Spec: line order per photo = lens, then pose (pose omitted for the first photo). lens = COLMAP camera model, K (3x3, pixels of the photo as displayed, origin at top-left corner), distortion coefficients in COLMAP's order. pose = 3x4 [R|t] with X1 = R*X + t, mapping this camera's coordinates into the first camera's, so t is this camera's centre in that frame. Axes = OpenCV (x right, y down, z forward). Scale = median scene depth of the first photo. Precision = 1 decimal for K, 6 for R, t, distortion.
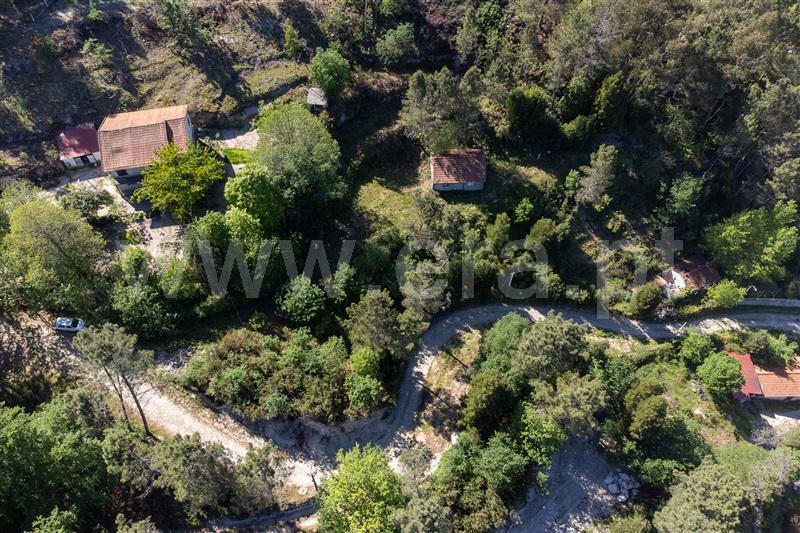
lens RADIAL K [[595.7, 0, 401.4], [0, 595.7, 256.4], [0, 0, 1]] dist [0.033406, -0.016938]
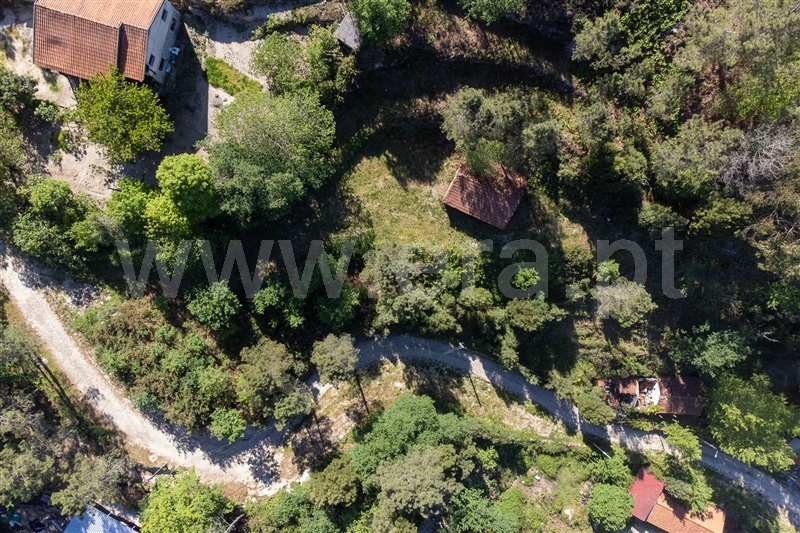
lens RADIAL K [[595.7, 0, 396.0], [0, 595.7, 264.4], [0, 0, 1]] dist [0.033406, -0.016938]
pose [[0.876222, 0.481902, -0.002374, 0.041296], [-0.398065, 0.726544, 0.560069, -0.482084], [0.271623, -0.489800, 0.828442, 0.283253]]
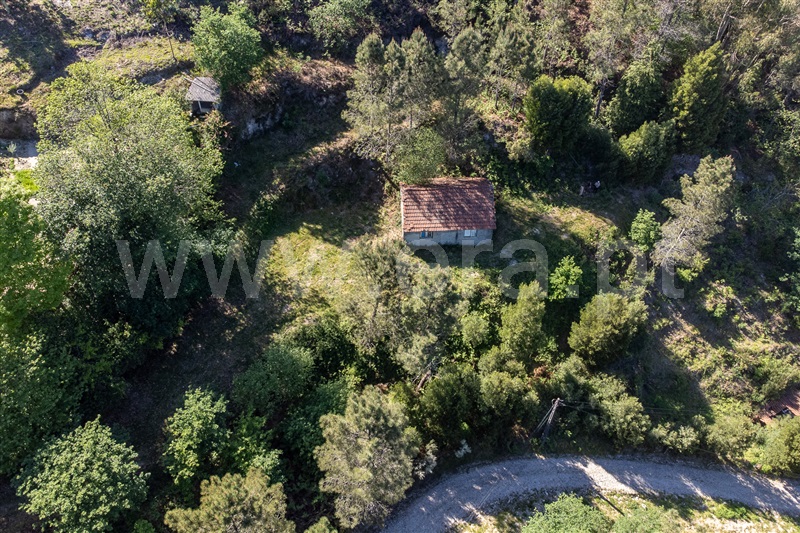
lens RADIAL K [[595.7, 0, 400.0], [0, 595.7, 236.1], [0, 0, 1]] dist [0.033406, -0.016938]
pose [[0.999960, -0.008456, -0.002867, 0.051724], [0.007844, 0.985349, -0.170372, -0.022018], [0.004266, 0.170343, 0.985376, 0.439473]]
